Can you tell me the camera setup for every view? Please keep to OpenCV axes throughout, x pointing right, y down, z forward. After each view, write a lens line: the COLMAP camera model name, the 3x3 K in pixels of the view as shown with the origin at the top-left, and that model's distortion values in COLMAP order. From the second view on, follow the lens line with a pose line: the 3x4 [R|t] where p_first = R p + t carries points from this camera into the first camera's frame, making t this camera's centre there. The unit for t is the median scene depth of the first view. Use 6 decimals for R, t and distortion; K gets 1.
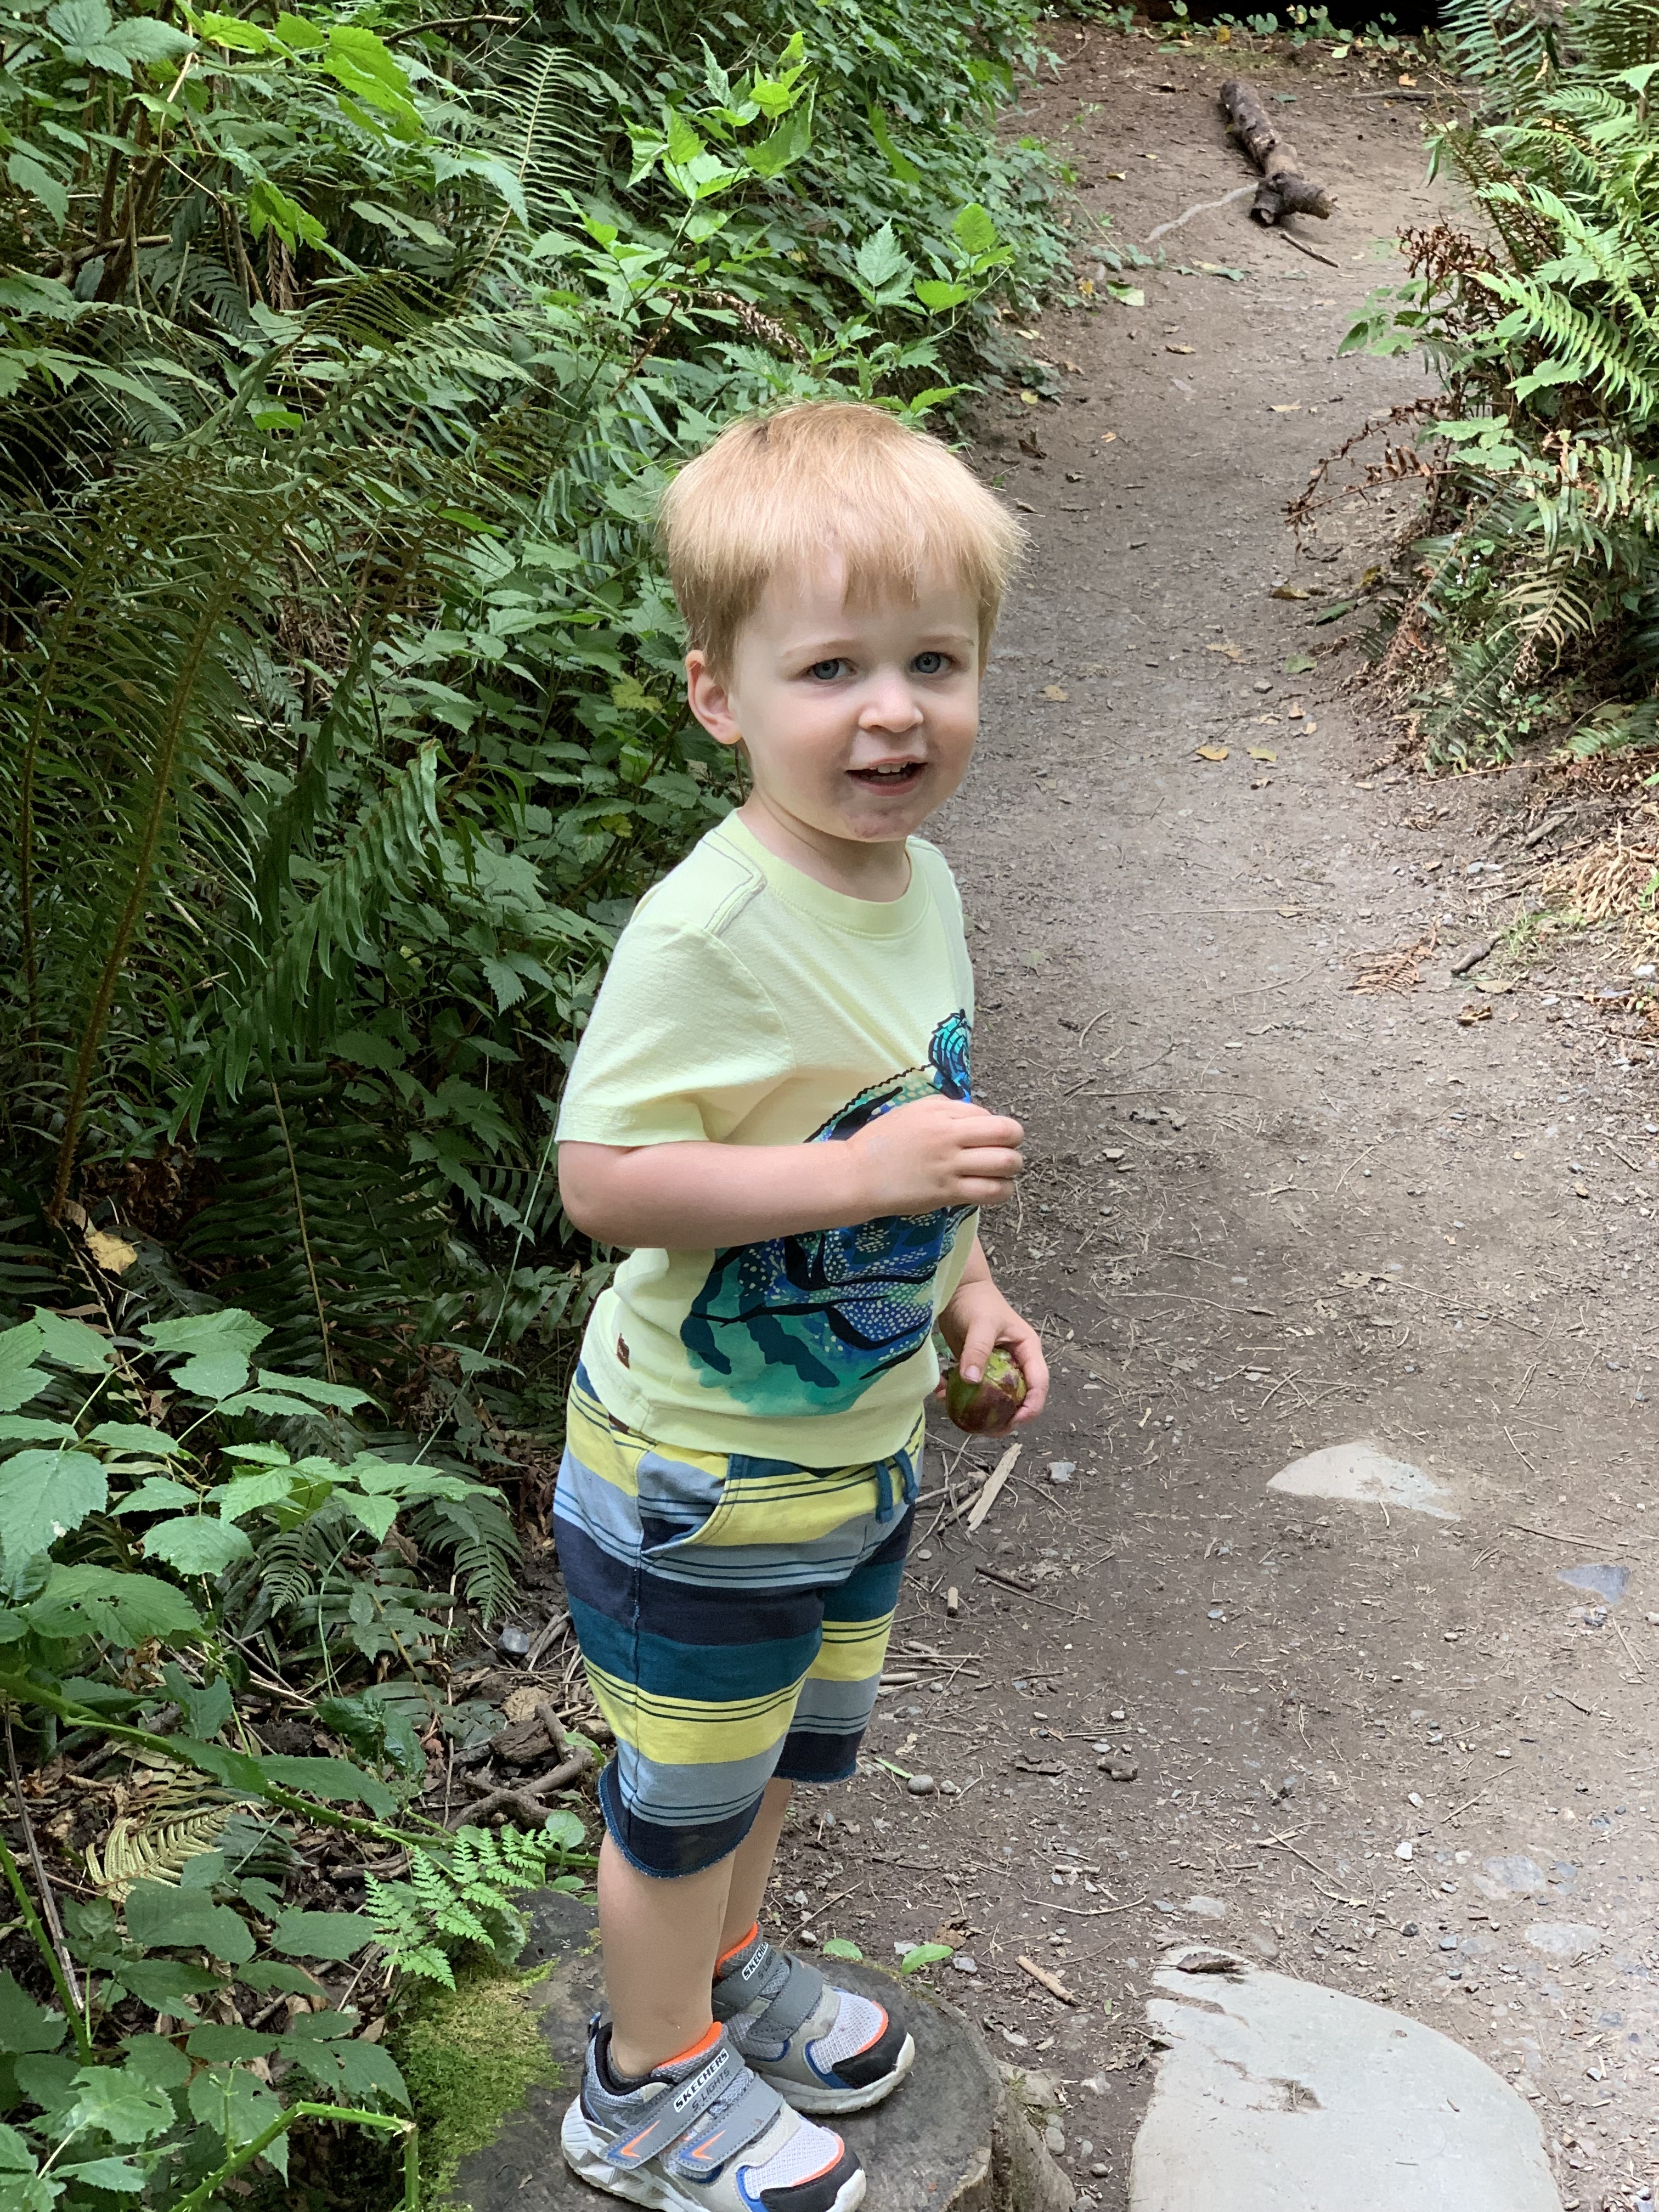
lens RADIAL K [[3328.7, 0, 827.5], [0, 3328.7, 1106.5], [0, 0, 1]] dist [0.034402, 0.000000]
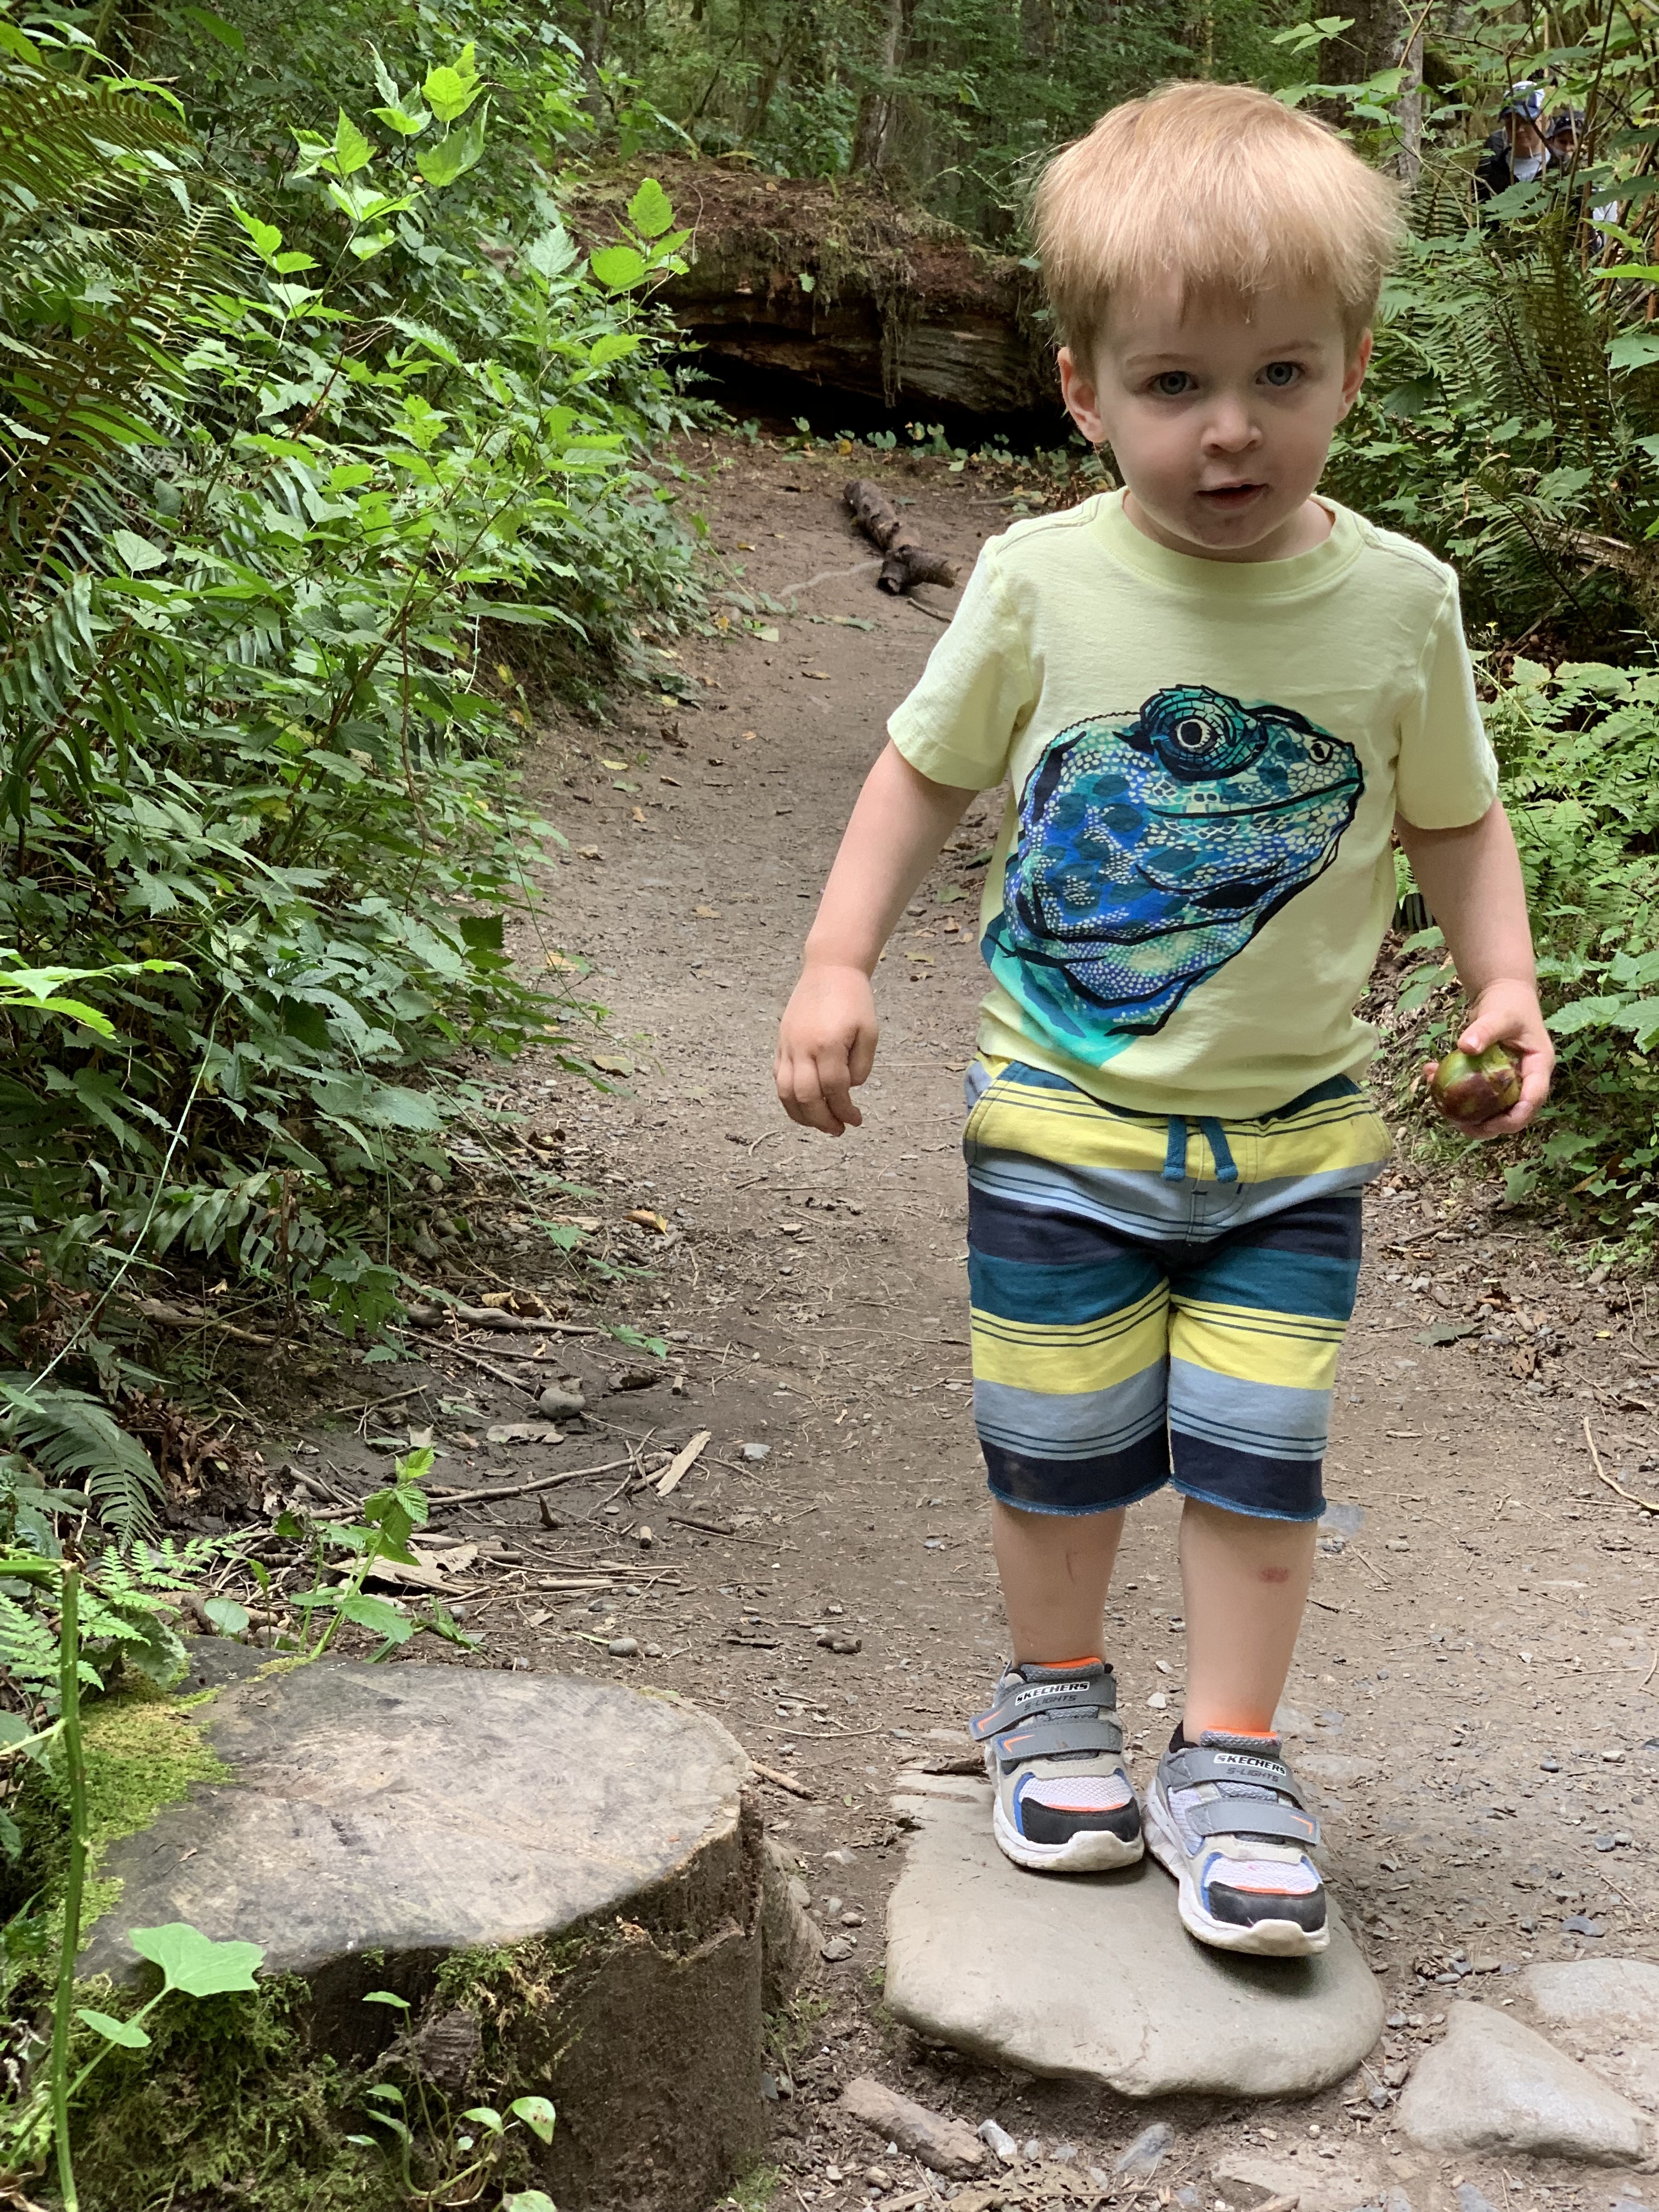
lens RADIAL K [[3328.7, 0, 829.2], [0, 3328.7, 1109.3], [0, 0, 1]] dist [0.034402, 0.000000]
pose [[0.993220, 0.007666, 0.115994, -0.014654], [0.010430, 0.987923, -0.154594, 0.134709], [-0.115778, 0.154756, 0.981145, 0.064550]]
